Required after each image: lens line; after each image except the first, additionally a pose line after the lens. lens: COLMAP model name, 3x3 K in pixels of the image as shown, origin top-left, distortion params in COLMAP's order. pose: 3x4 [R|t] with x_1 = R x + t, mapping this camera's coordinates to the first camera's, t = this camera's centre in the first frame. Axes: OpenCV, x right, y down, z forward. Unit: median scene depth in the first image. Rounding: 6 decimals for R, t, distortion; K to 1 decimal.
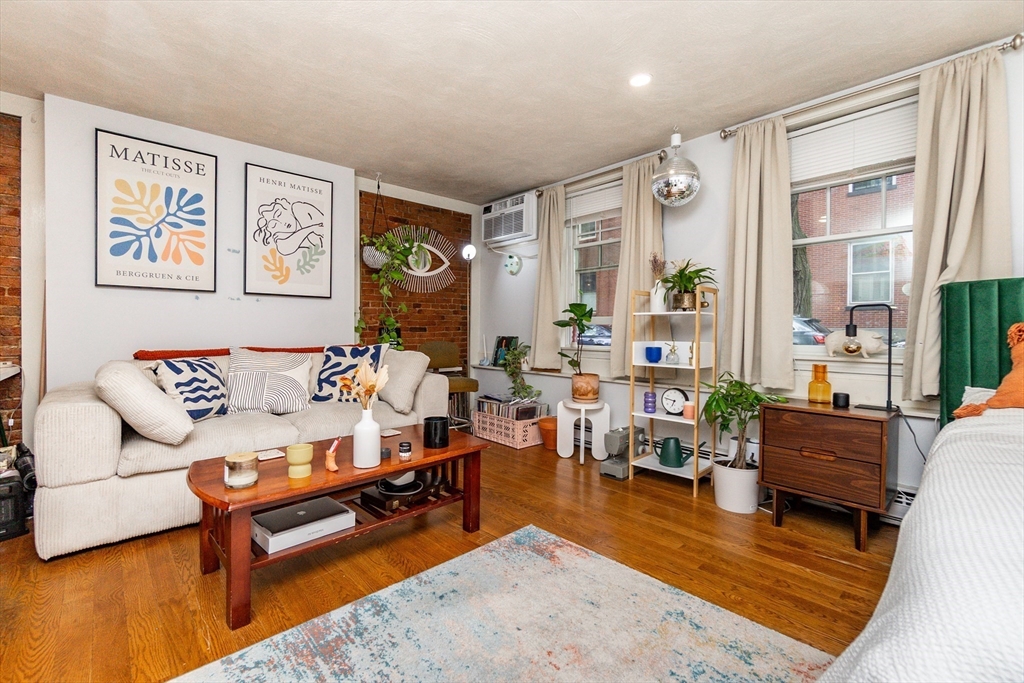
lens RADIAL K [[443.8, 0, 502.3], [0, 443.8, 332.6], [0, 0, 1]] dist [-0.003935, -0.000255]
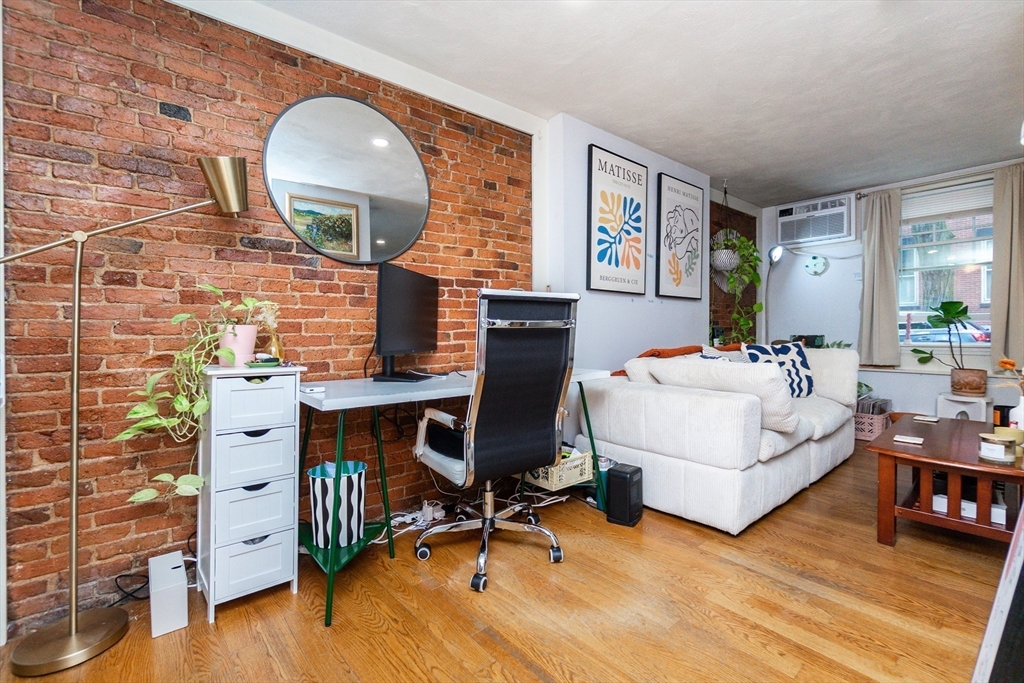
lens RADIAL K [[454.6, 0, 529.3], [0, 454.6, 332.3], [0, 0, 1]] dist [-0.000688, -0.000168]
pose [[0.999656, -0.012965, -0.022786, -0.958236], [0.012749, 0.999872, -0.009622, 0.005819], [0.022908, 0.009328, 0.999694, -0.100847]]
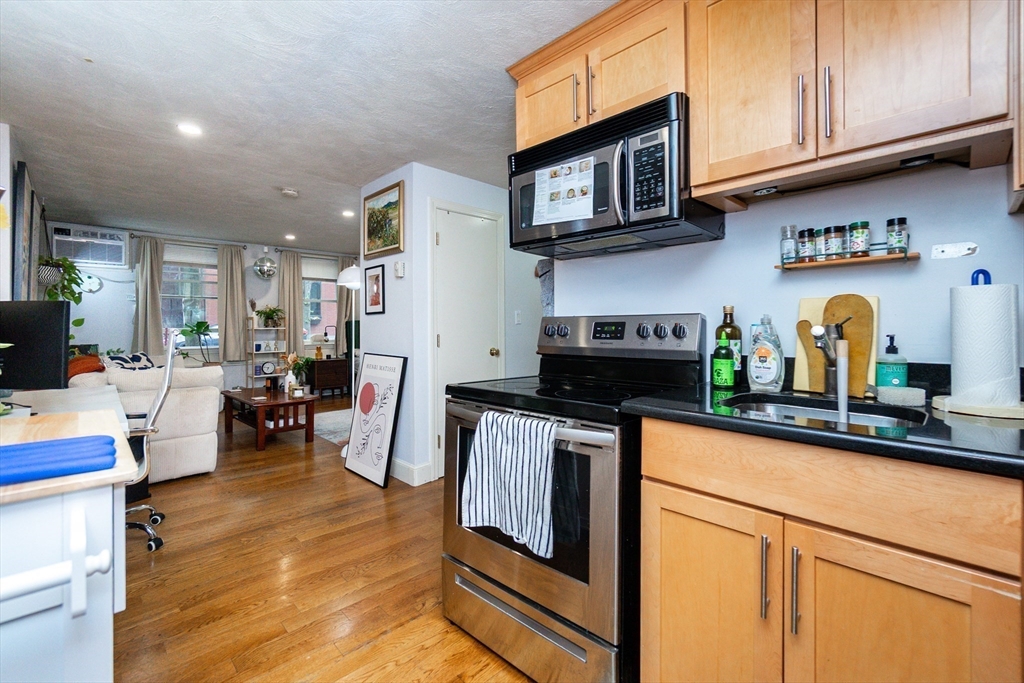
lens RADIAL K [[454.6, 0, 529.3], [0, 454.6, 332.3], [0, 0, 1]] dist [-0.000688, -0.000168]
pose [[-0.060955, -0.021167, 0.997916, -1.950564], [0.012868, 0.999675, 0.021991, -0.055592], [-0.998058, 0.014182, -0.060663, -0.141266]]
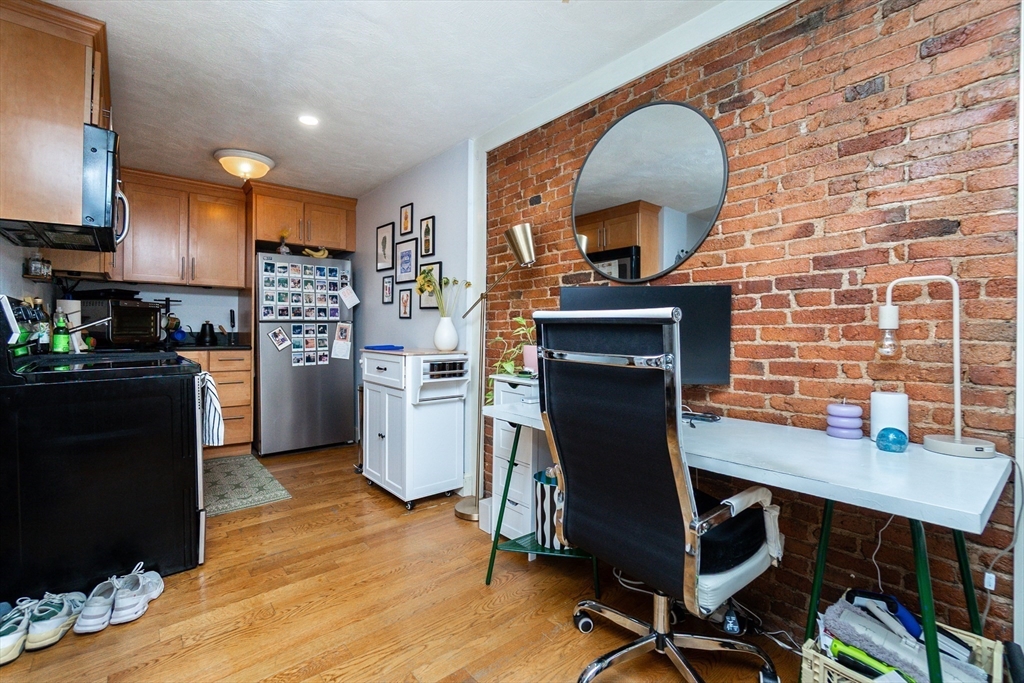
lens RADIAL K [[443.8, 0, 502.3], [0, 443.8, 332.6], [0, 0, 1]] dist [-0.003935, -0.000255]
pose [[-0.039641, -0.002664, -0.999210, -0.563734], [-0.016411, 0.999863, -0.002015, -0.033807], [0.999079, 0.016318, -0.039679, 0.452795]]
